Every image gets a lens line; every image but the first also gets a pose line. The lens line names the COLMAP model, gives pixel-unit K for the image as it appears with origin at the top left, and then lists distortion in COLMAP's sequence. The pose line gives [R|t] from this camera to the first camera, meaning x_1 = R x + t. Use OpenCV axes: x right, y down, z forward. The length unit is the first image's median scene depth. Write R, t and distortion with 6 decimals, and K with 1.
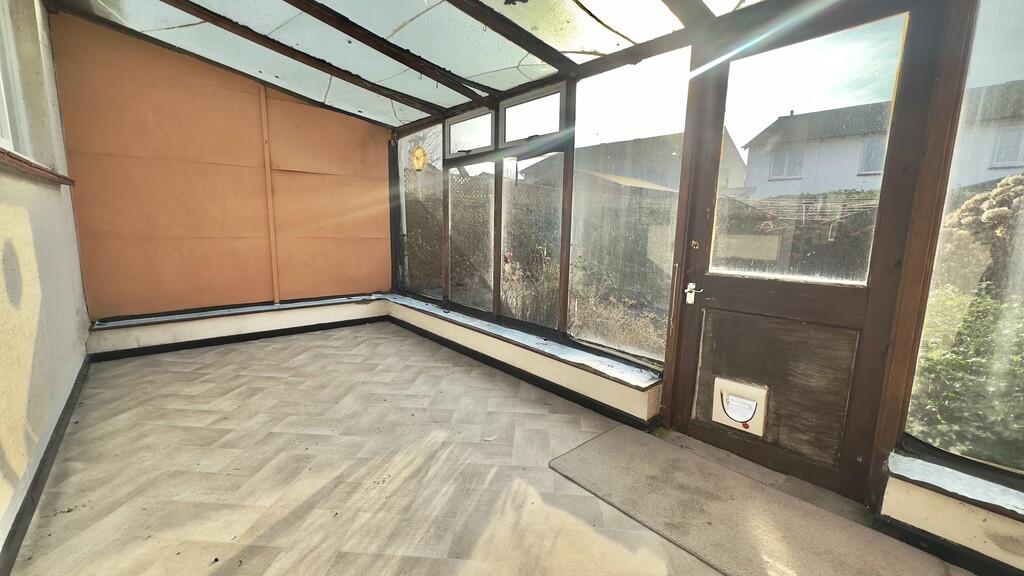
lens RADIAL K [[405.6, 0, 510.8], [0, 405.6, 288.3], [0, 0, 1]] dist [-0.001800, -0.000064]
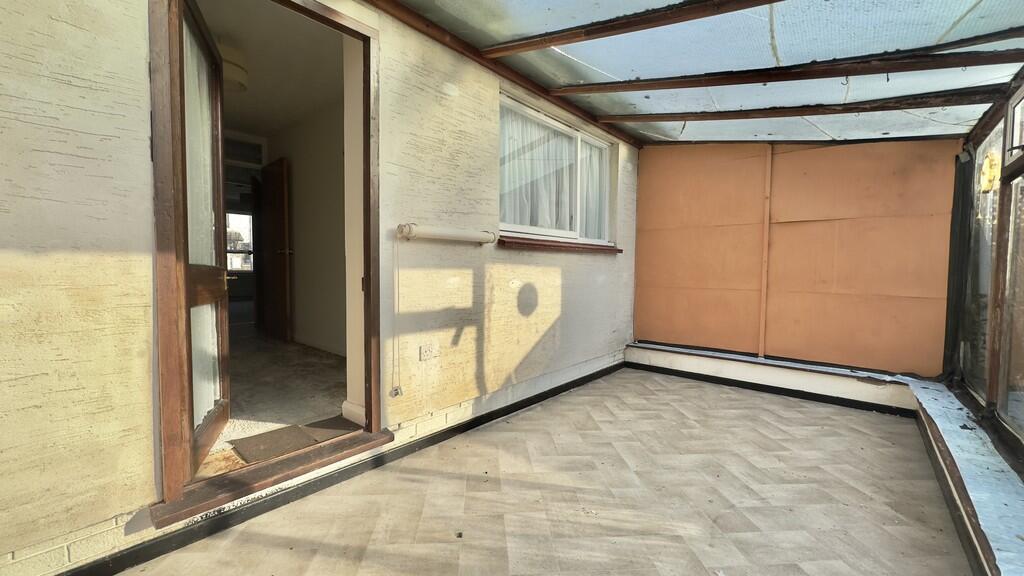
lens RADIAL K [[405.6, 0, 511.6], [0, 405.6, 286.5], [0, 0, 1]] dist [-0.001800, -0.000064]
pose [[0.139676, 0.021722, -0.989959, 0.374063], [-0.160183, 0.987087, -0.000942, -0.041490], [0.977155, 0.158706, 0.141352, 0.299439]]
